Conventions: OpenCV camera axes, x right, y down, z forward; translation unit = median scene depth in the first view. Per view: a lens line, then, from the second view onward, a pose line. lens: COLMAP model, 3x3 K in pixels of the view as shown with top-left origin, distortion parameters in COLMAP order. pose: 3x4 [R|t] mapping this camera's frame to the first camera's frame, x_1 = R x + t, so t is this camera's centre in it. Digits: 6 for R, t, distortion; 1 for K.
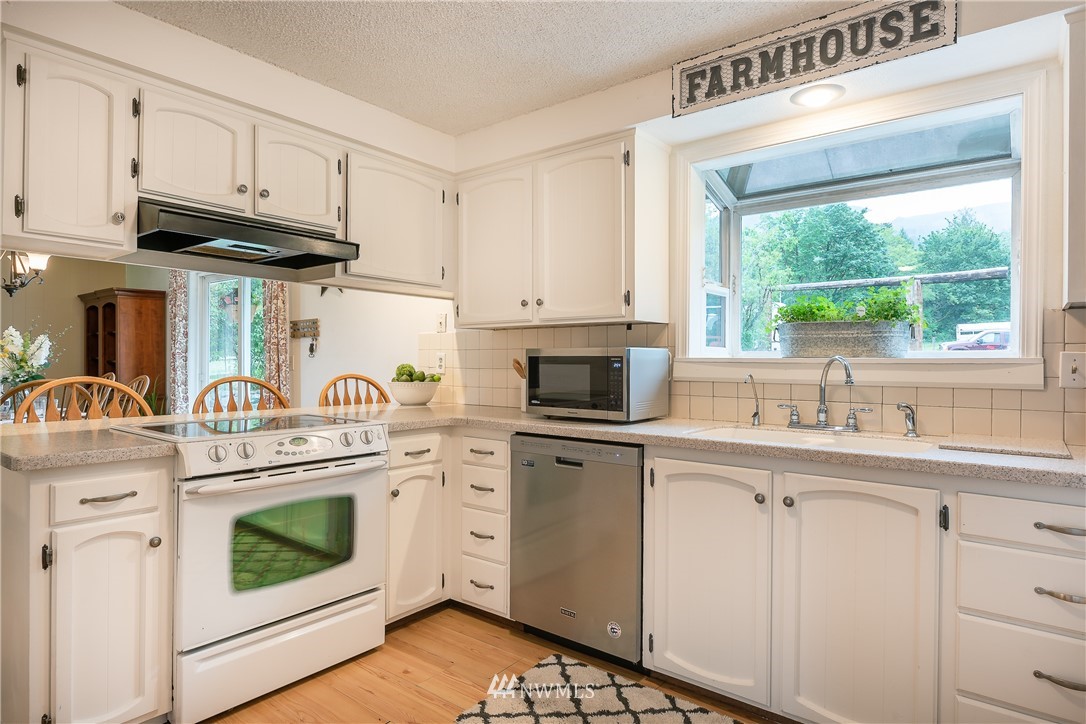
lens RADIAL K [[608.4, 0, 538.1], [0, 608.4, 359.9], [0, 0, 1]] dist [-0.001813, 0.002189]
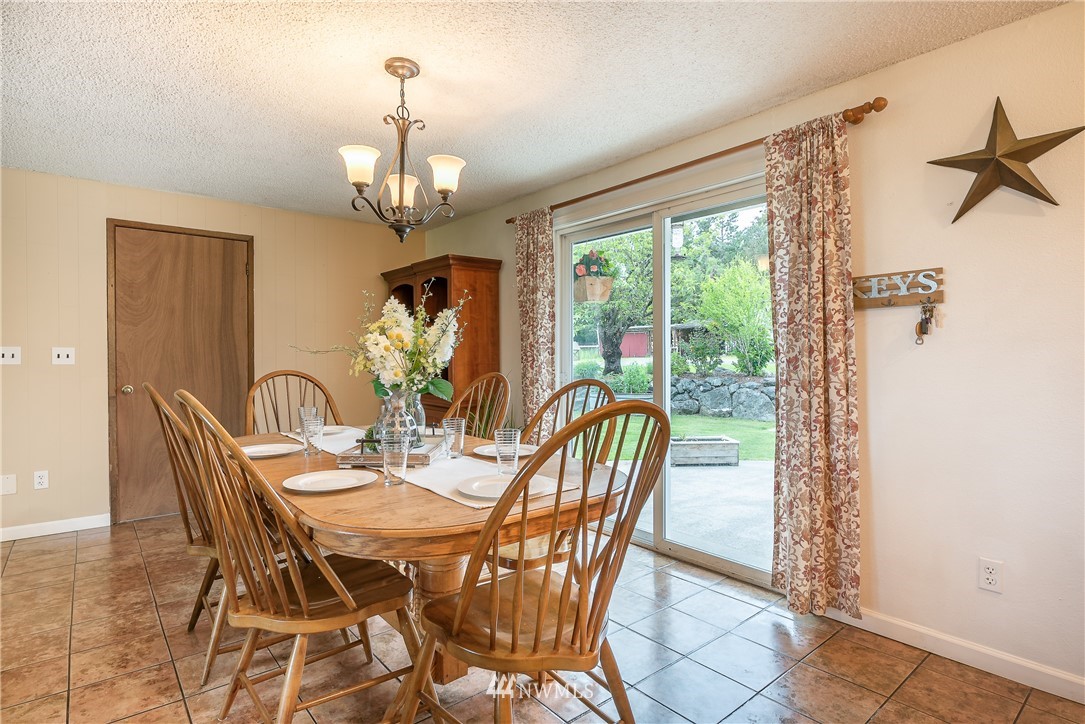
lens RADIAL K [[546.9, 0, 542.0], [0, 546.9, 358.0], [0, 0, 1]] dist [-0.003173, -0.000342]
pose [[0.979737, -0.003909, -0.200251, -0.576747], [0.005520, 0.999957, 0.007484, 0.001461], [0.200213, -0.008438, 0.979716, 0.475863]]
